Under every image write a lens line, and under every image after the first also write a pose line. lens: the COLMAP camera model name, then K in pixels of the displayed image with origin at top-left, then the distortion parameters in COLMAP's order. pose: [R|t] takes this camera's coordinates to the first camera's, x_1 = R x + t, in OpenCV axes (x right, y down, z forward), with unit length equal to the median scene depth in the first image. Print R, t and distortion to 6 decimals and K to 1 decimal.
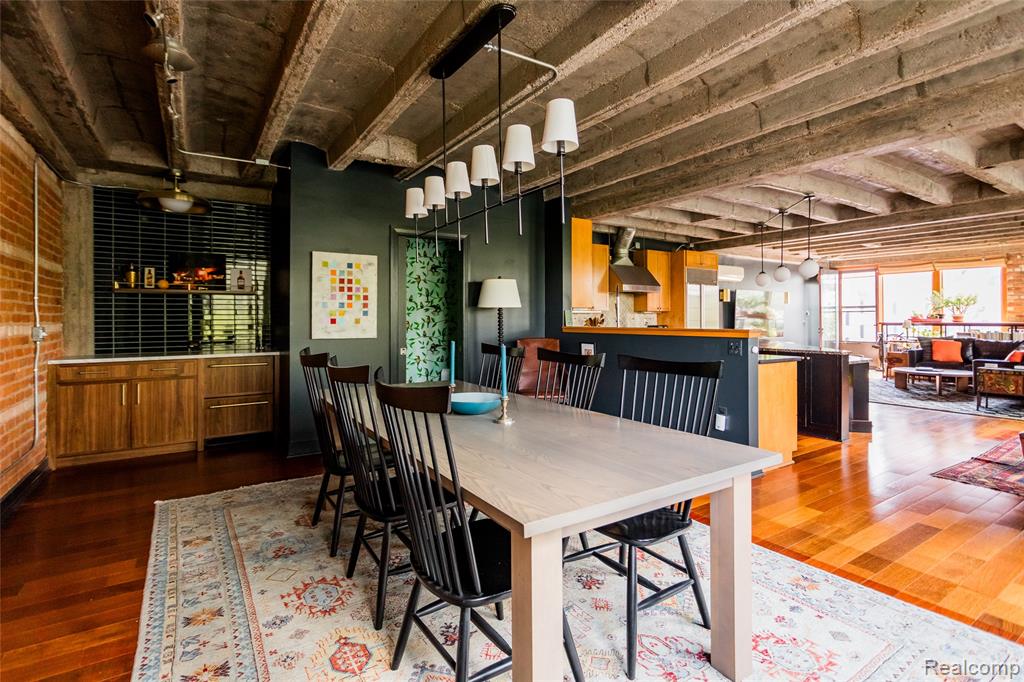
lens RADIAL K [[491.3, 0, 509.9], [0, 491.3, 321.5], [0, 0, 1]] dist [-0.001037, -0.000057]
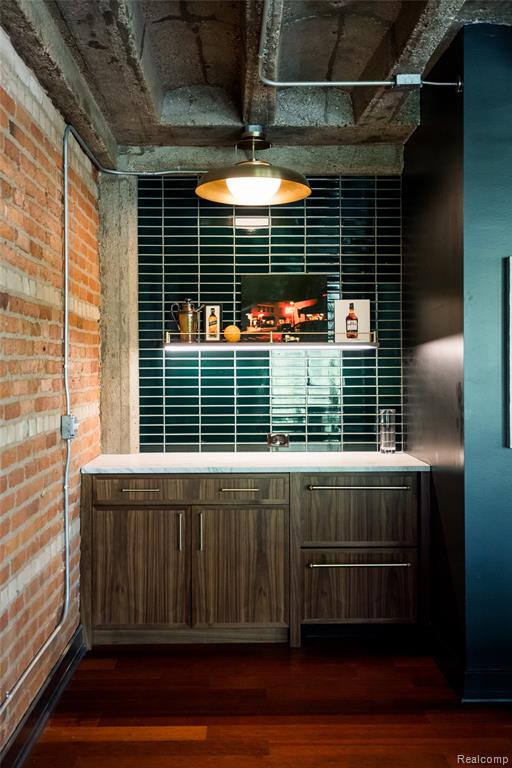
lens RADIAL K [[810.4, 0, 256.0], [0, 810.4, 384.0], [0, 0, 1]] dist [-0.001010, -0.010432]
pose [[0.853065, 0.008854, -0.521730, -0.212523], [-0.001056, 0.999883, 0.015243, -0.035114], [0.521804, -0.012452, 0.852974, 0.234195]]
